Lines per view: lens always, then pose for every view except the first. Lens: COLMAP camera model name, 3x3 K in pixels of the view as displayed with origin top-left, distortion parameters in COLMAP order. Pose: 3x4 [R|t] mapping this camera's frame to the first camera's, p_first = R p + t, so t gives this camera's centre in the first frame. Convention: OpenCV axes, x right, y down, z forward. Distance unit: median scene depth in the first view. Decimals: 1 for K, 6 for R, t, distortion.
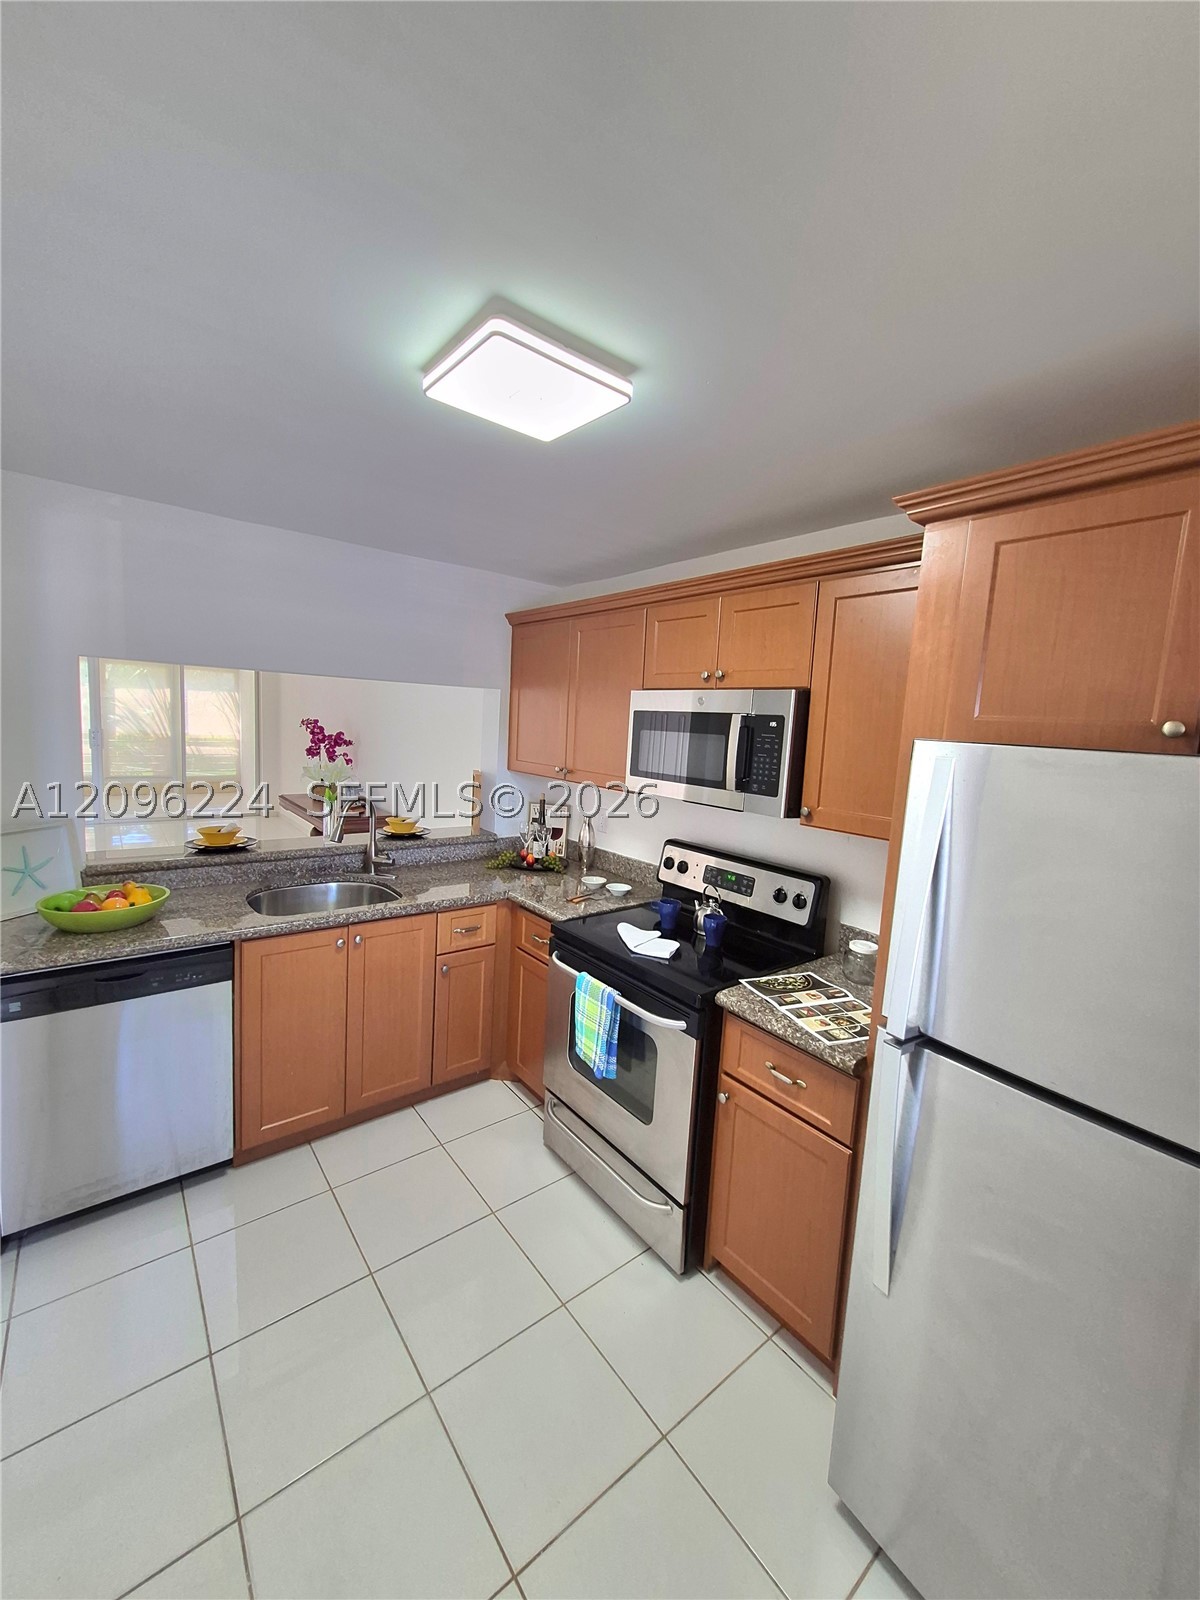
lens RADIAL K [[660.3, 0, 600.0], [0, 660.3, 800.0], [0, 0, 1]] dist [-0.000156, 0.000004]
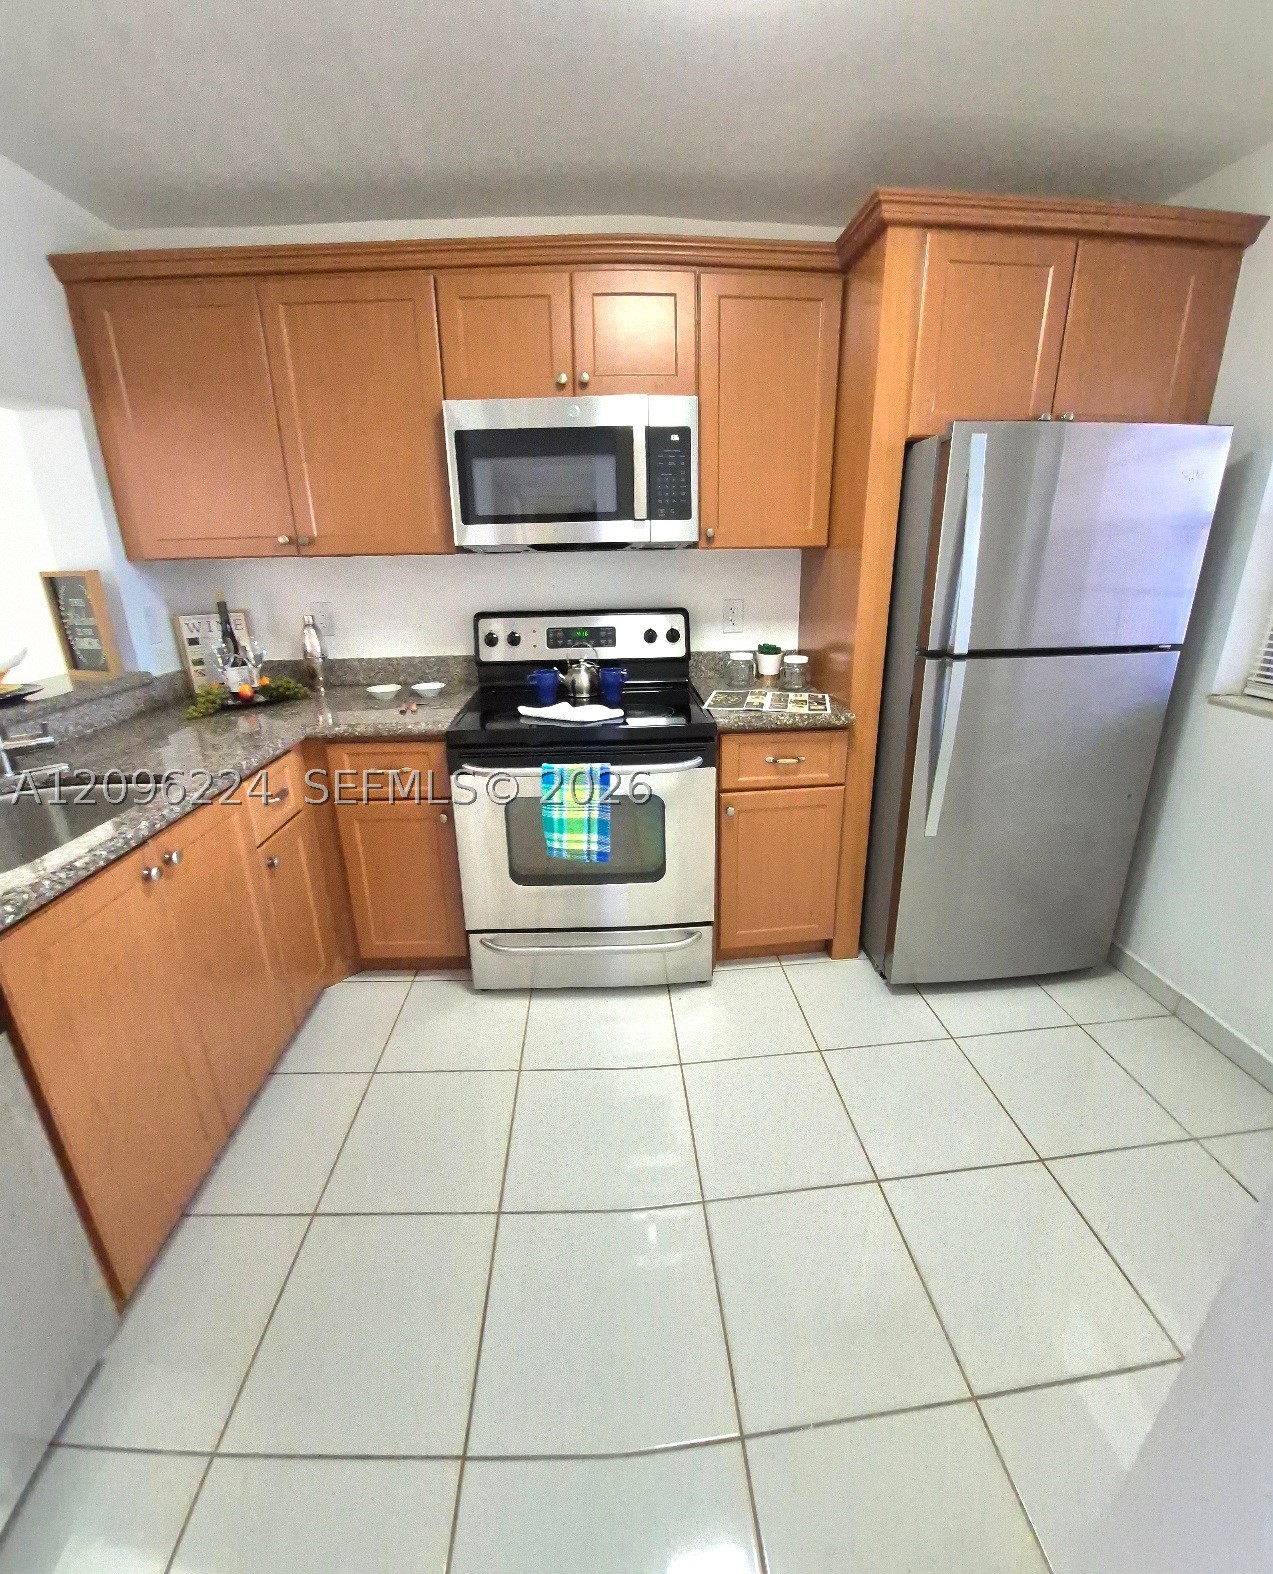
lens RADIAL K [[648.9, 0, 636.5], [0, 648.9, 787.0], [0, 0, 1]] dist [-0.022122, 0.000121]
pose [[0.587069, -0.334340, 0.737269, -0.489629], [0.149101, 0.939806, 0.307462, 0.049319], [-0.795687, -0.070574, 0.601582, 0.365192]]
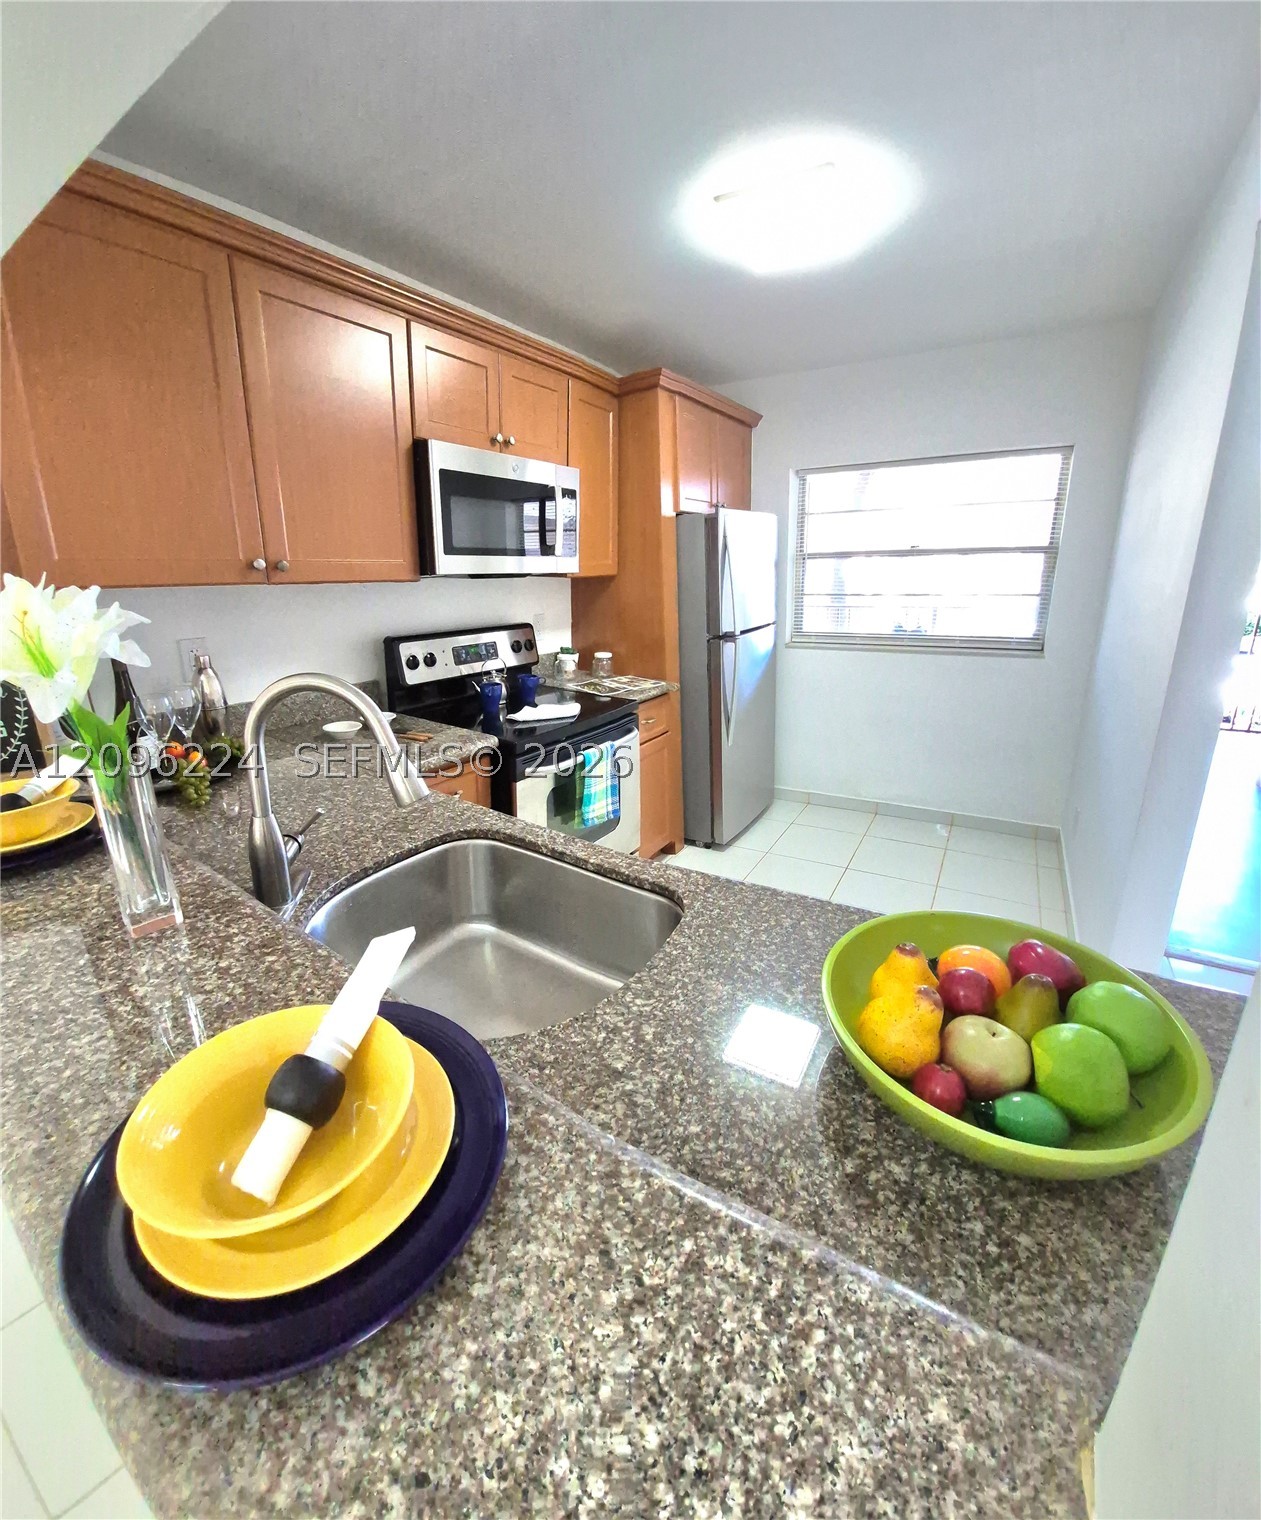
lens RADIAL K [[678.0, 0, 630.5], [0, 678.0, 760.0], [0, 0, 1]] dist [0.022005, 0.000090]
pose [[-0.309486, -0.322343, 0.894602, -0.866062], [0.091104, 0.926412, 0.365322, -0.089005], [-0.946530, 0.194564, -0.257345, 1.051992]]
